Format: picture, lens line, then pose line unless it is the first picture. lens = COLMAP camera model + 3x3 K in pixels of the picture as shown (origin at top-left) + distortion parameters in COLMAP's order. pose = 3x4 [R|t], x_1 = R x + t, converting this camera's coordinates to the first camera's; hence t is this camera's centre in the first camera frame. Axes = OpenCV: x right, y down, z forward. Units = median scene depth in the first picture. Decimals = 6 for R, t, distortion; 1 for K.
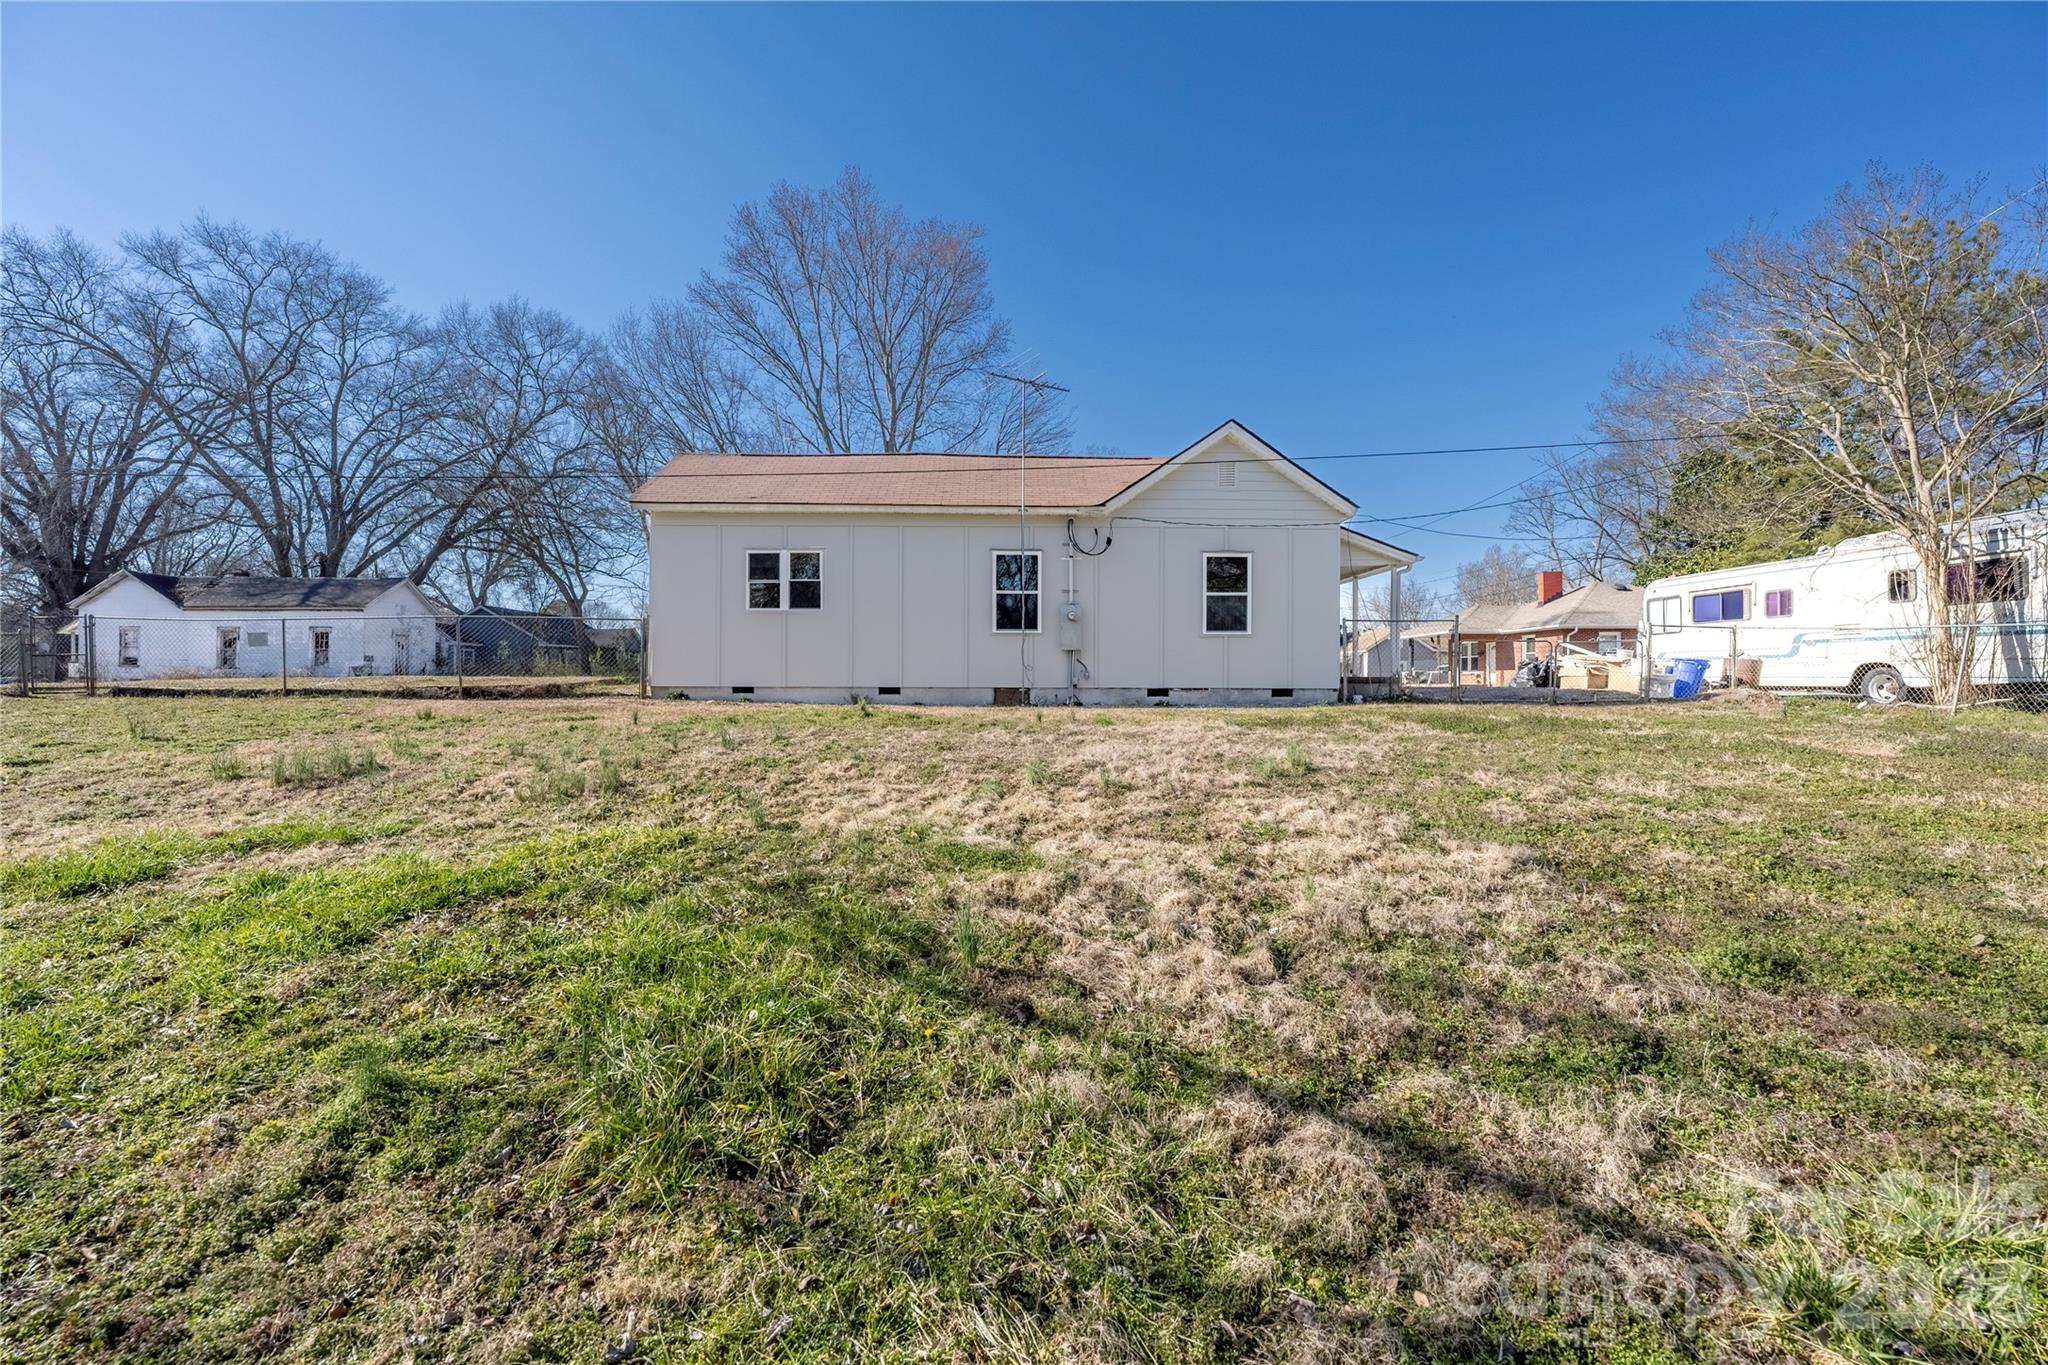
lens RADIAL K [[808.6, 0, 1024.0], [0, 808.6, 682.5], [0, 0, 1]] dist [-0.001921, -0.000199]
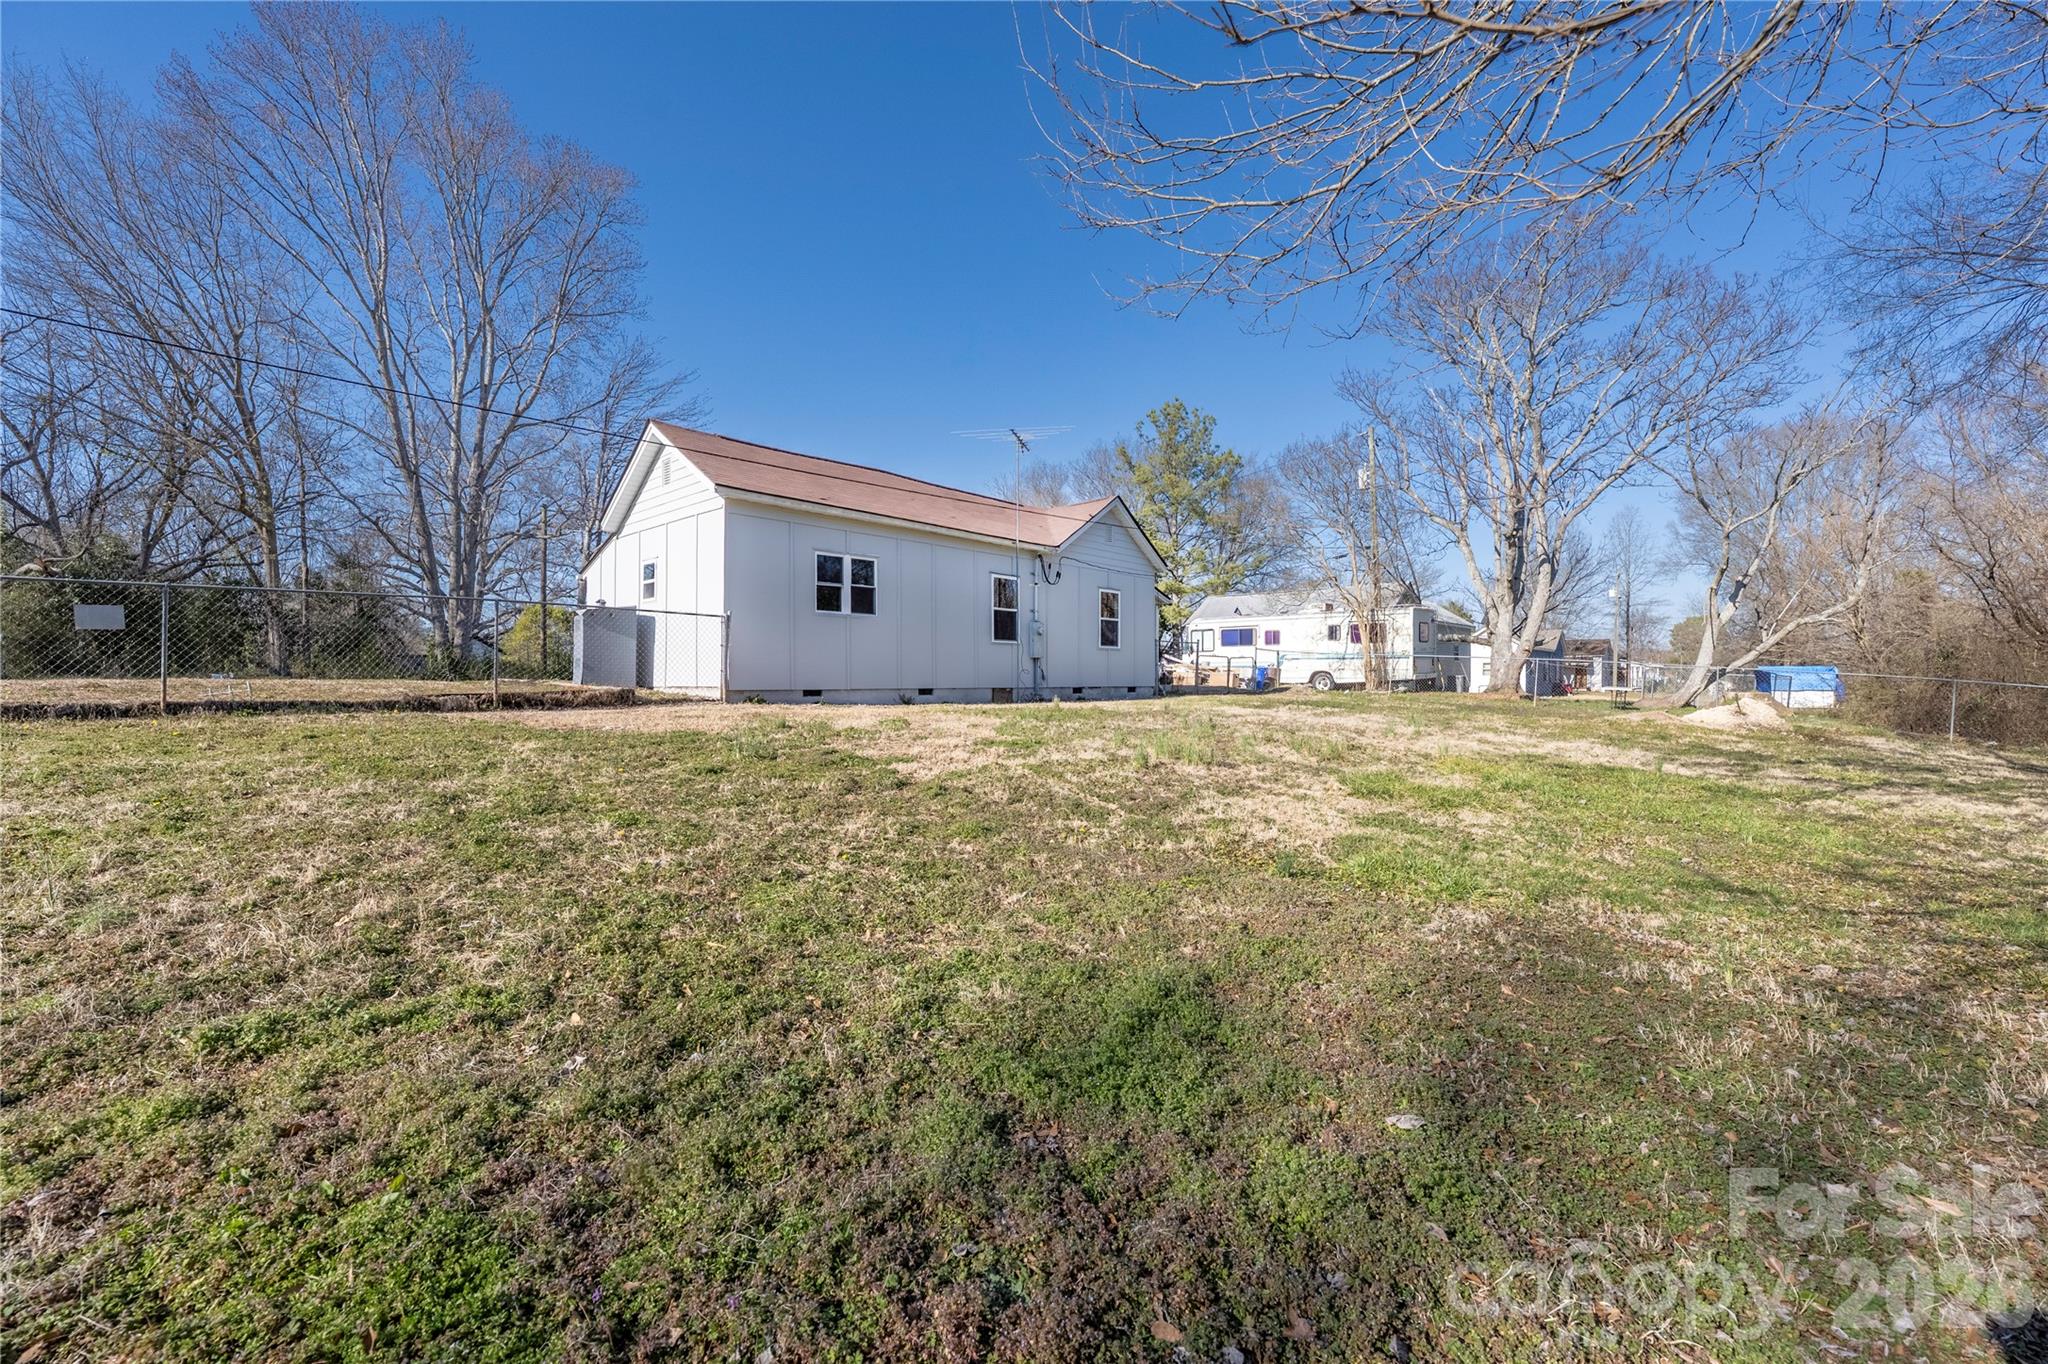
lens RADIAL K [[808.6, 0, 1024.0], [0, 808.6, 682.0], [0, 0, 1]] dist [-0.001921, -0.000199]
pose [[0.700927, -0.005387, 0.713213, -0.854710], [0.004698, 0.999985, 0.002937, -0.005429], [-0.713218, 0.001292, 0.700941, 0.124433]]
